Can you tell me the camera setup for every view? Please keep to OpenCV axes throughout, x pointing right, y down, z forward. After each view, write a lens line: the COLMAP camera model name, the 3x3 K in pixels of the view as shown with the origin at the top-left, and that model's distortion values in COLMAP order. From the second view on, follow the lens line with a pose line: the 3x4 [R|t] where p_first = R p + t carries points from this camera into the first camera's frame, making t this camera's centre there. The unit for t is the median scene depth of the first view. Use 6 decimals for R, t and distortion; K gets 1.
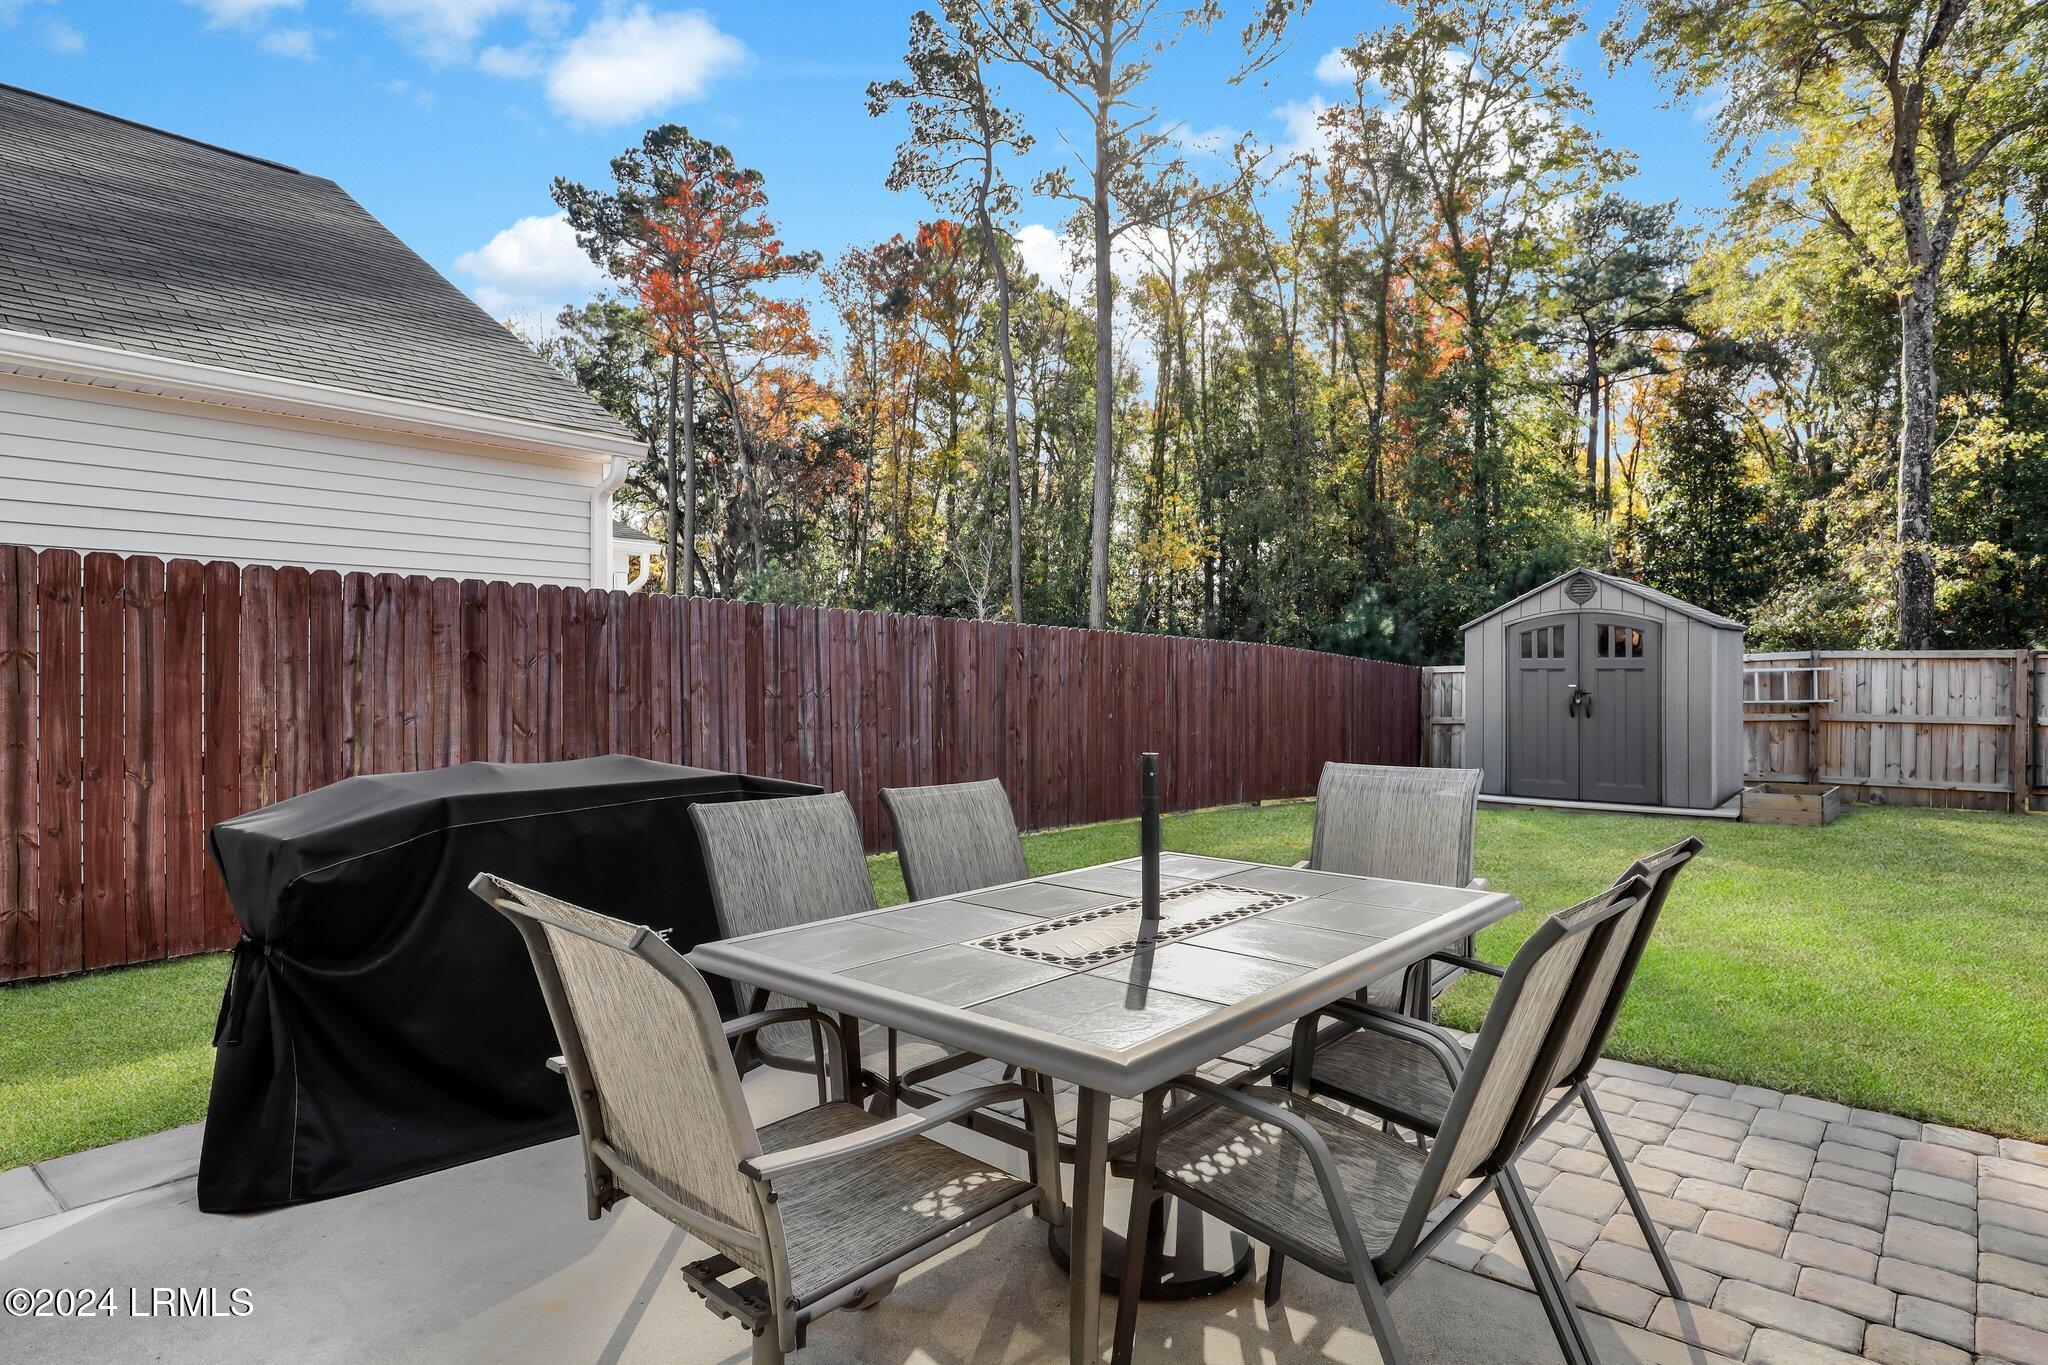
lens RADIAL K [[1084.5, 0, 1024.0], [0, 1084.5, 682.5], [0, 0, 1]] dist [-0.000386, 0.000691]
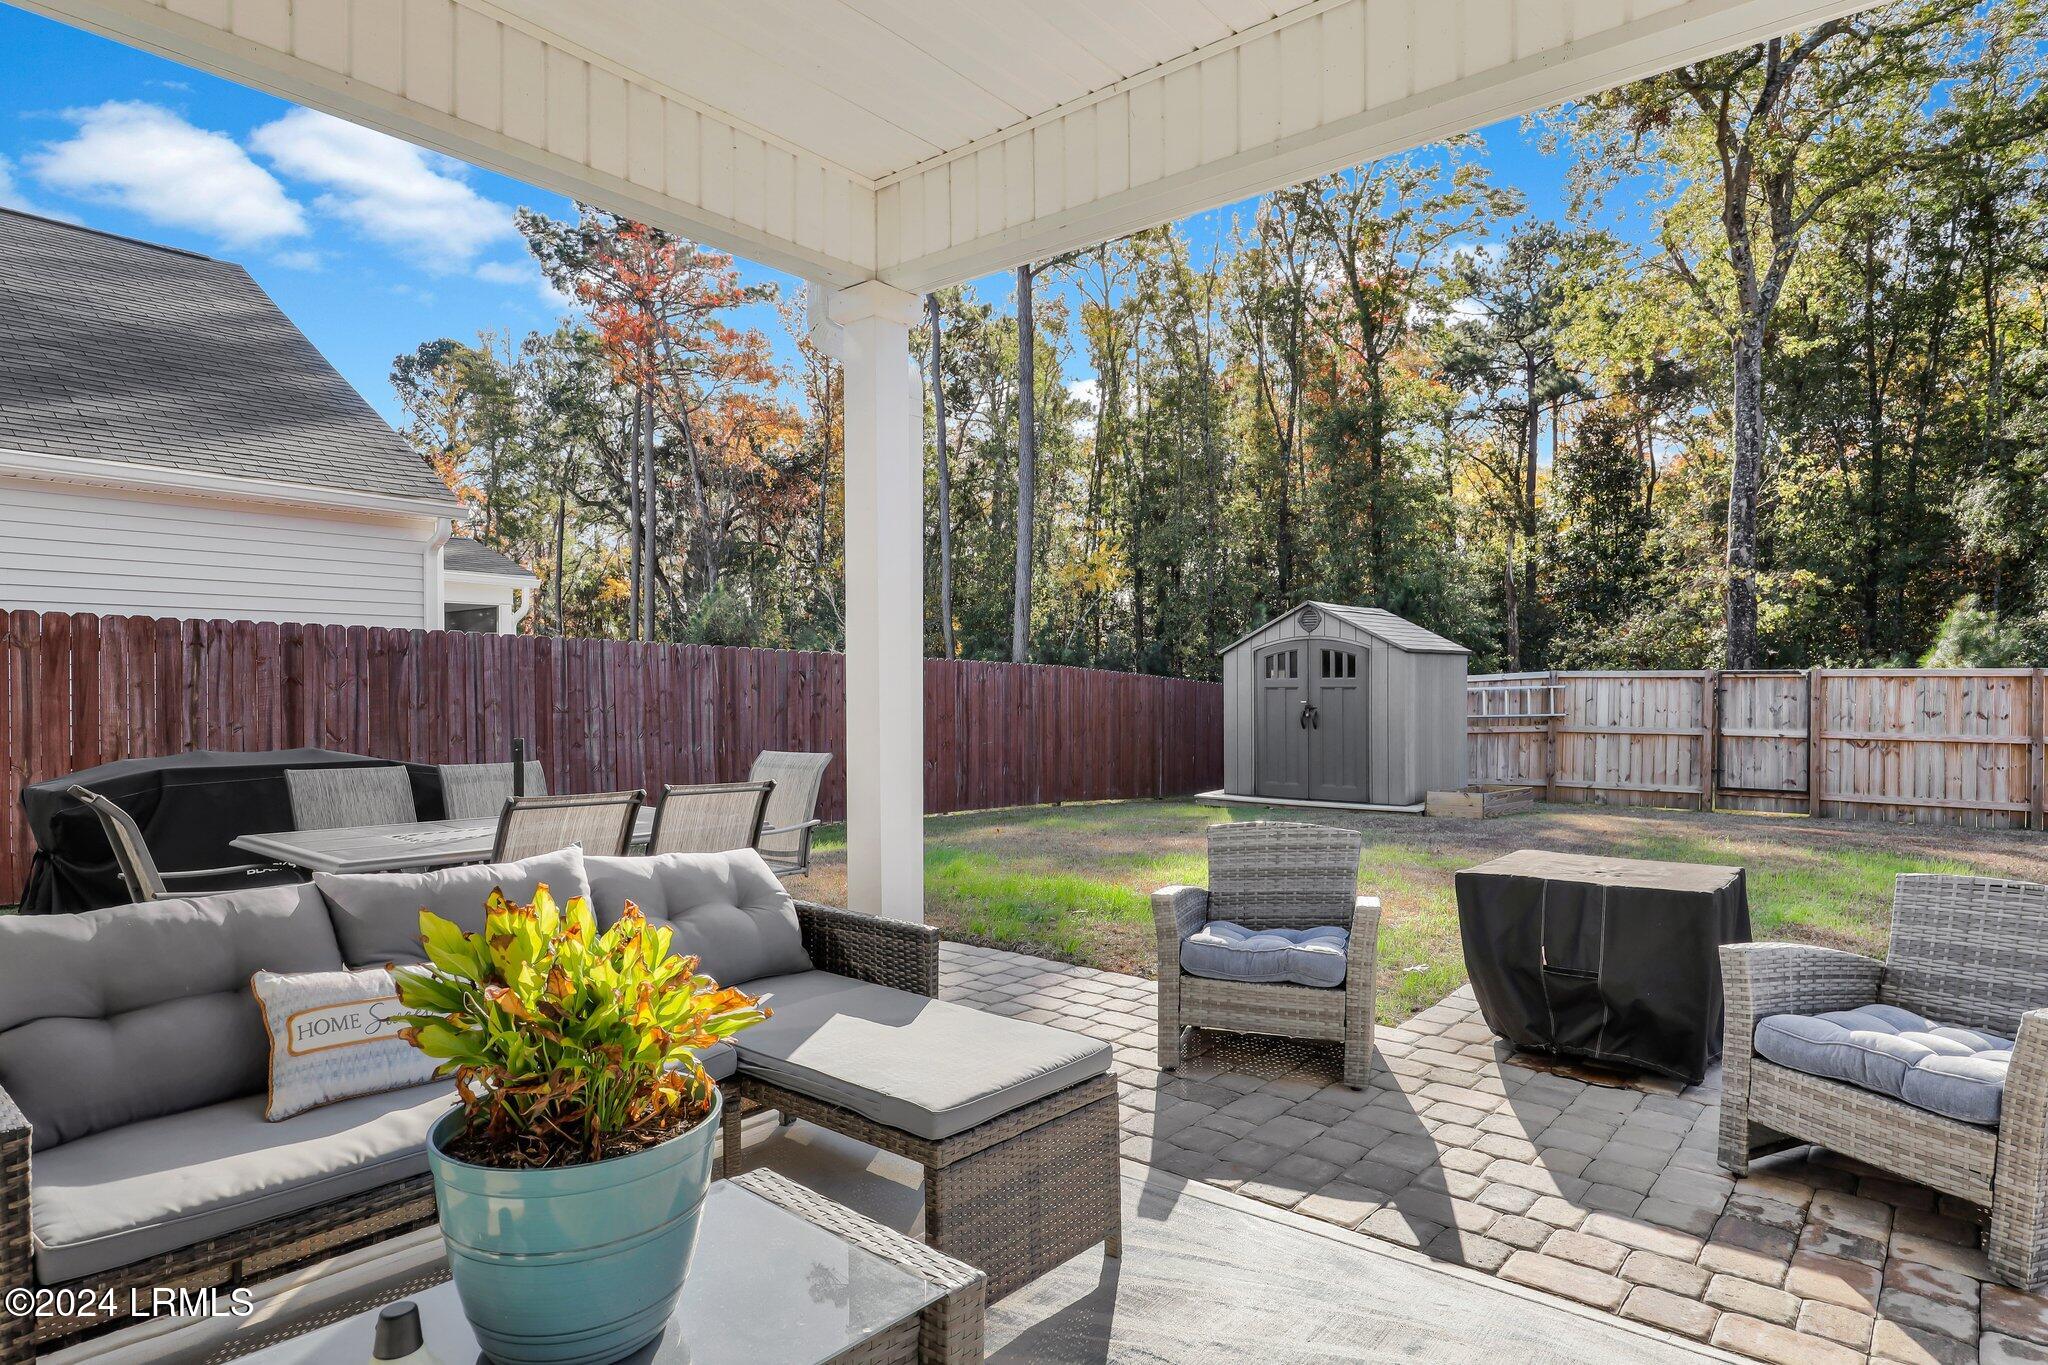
lens RADIAL K [[1074.0, 0, 1016.9], [0, 1074.0, 715.0], [0, 0, 1]] dist [-0.000376, -0.000083]
pose [[0.999977, -0.001771, 0.006569, 0.155337], [0.001675, 0.999892, 0.014633, -0.000268], [-0.006594, -0.014621, 0.999871, -0.131896]]
